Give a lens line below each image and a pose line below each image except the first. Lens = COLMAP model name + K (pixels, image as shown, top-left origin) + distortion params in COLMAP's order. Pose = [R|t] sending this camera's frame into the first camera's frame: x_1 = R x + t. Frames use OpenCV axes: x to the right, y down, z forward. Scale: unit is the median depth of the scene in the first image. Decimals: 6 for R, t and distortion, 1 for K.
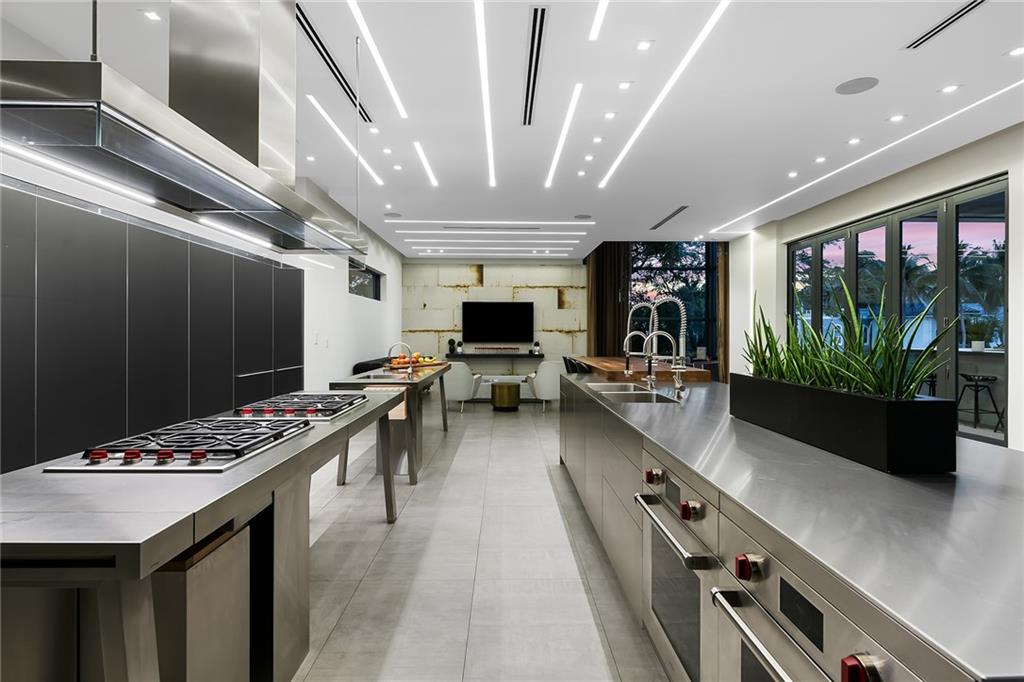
lens RADIAL K [[519.0, 0, 515.2], [0, 519.0, 335.2], [0, 0, 1]] dist [0.000582, -0.000234]
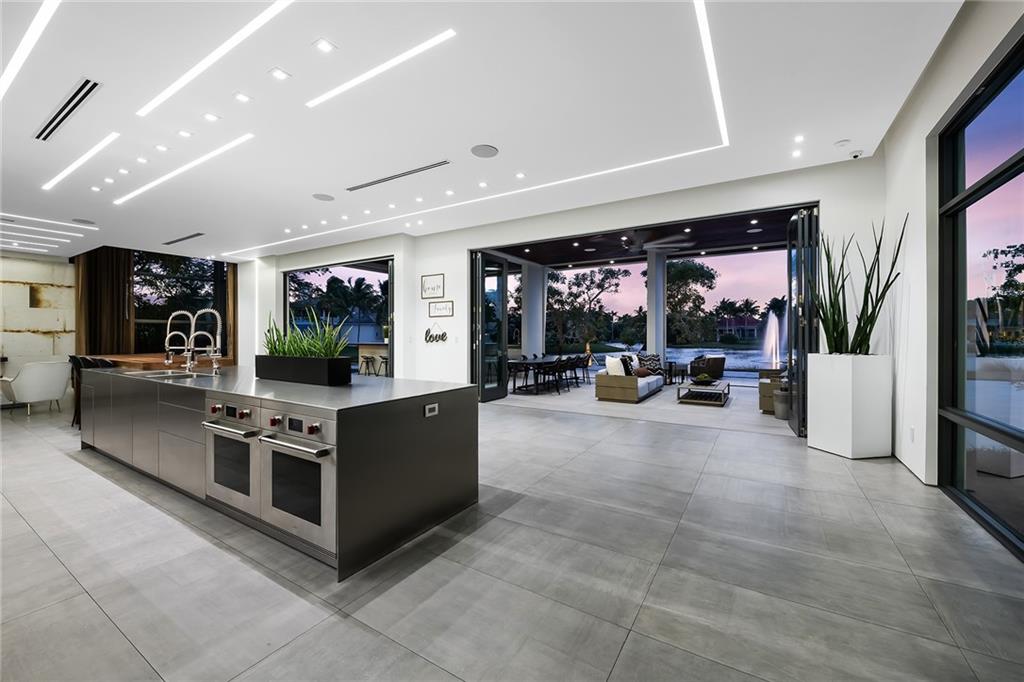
lens RADIAL K [[410.4, 0, 513.3], [0, 410.4, 335.6], [0, 0, 1]] dist [0.001017, -0.000341]
pose [[0.542650, -0.001921, 0.839957, -0.092973], [0.003288, 0.999995, 0.000162, 0.002719], [-0.839952, 0.002674, 0.542654, -0.164945]]
